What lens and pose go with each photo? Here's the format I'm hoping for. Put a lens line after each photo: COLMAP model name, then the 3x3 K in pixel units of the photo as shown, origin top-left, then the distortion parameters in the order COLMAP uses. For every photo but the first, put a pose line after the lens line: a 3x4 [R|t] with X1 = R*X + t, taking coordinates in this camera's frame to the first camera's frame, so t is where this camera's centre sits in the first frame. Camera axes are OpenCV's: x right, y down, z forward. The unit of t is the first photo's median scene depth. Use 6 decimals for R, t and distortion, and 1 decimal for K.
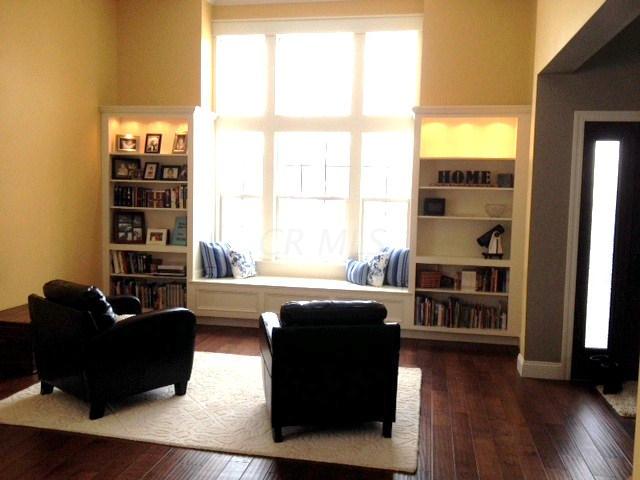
lens RADIAL K [[617.9, 0, 315.9], [0, 617.9, 241.4], [0, 0, 1]] dist [0.148222, -0.308226]
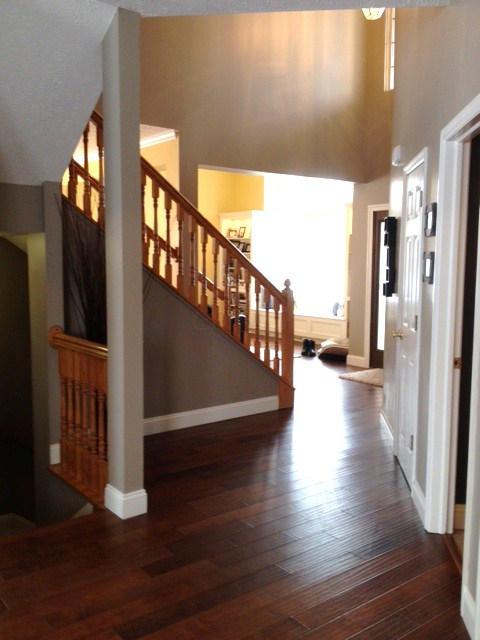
lens RADIAL K [[617.9, 0, 237.2], [0, 617.9, 315.4], [0, 0, 1]] dist [0.148222, -0.308226]
pose [[0.746616, 0.041516, -0.663959, 0.952460], [-0.034622, 0.999123, 0.023542, 0.042800], [0.664354, 0.005411, 0.747399, -0.351846]]
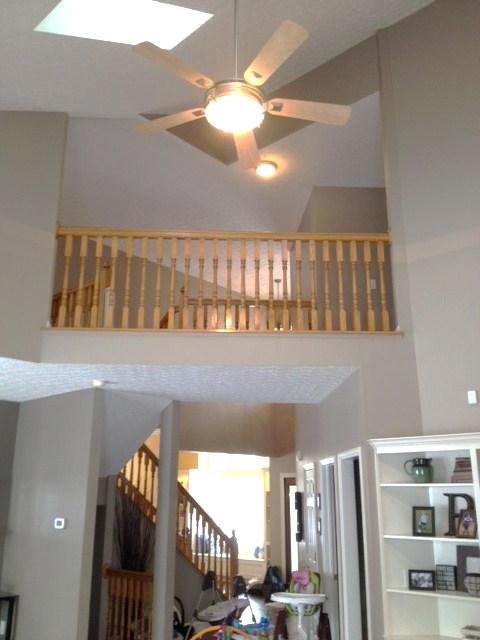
lens RADIAL K [[617.9, 0, 237.2], [0, 617.9, 315.4], [0, 0, 1]] dist [0.148222, -0.308226]
pose [[0.840244, -0.173027, -0.513860, 1.209053], [-0.021359, 0.936418, -0.350236, 0.049593], [0.541788, 0.305259, 0.783124, -0.860481]]
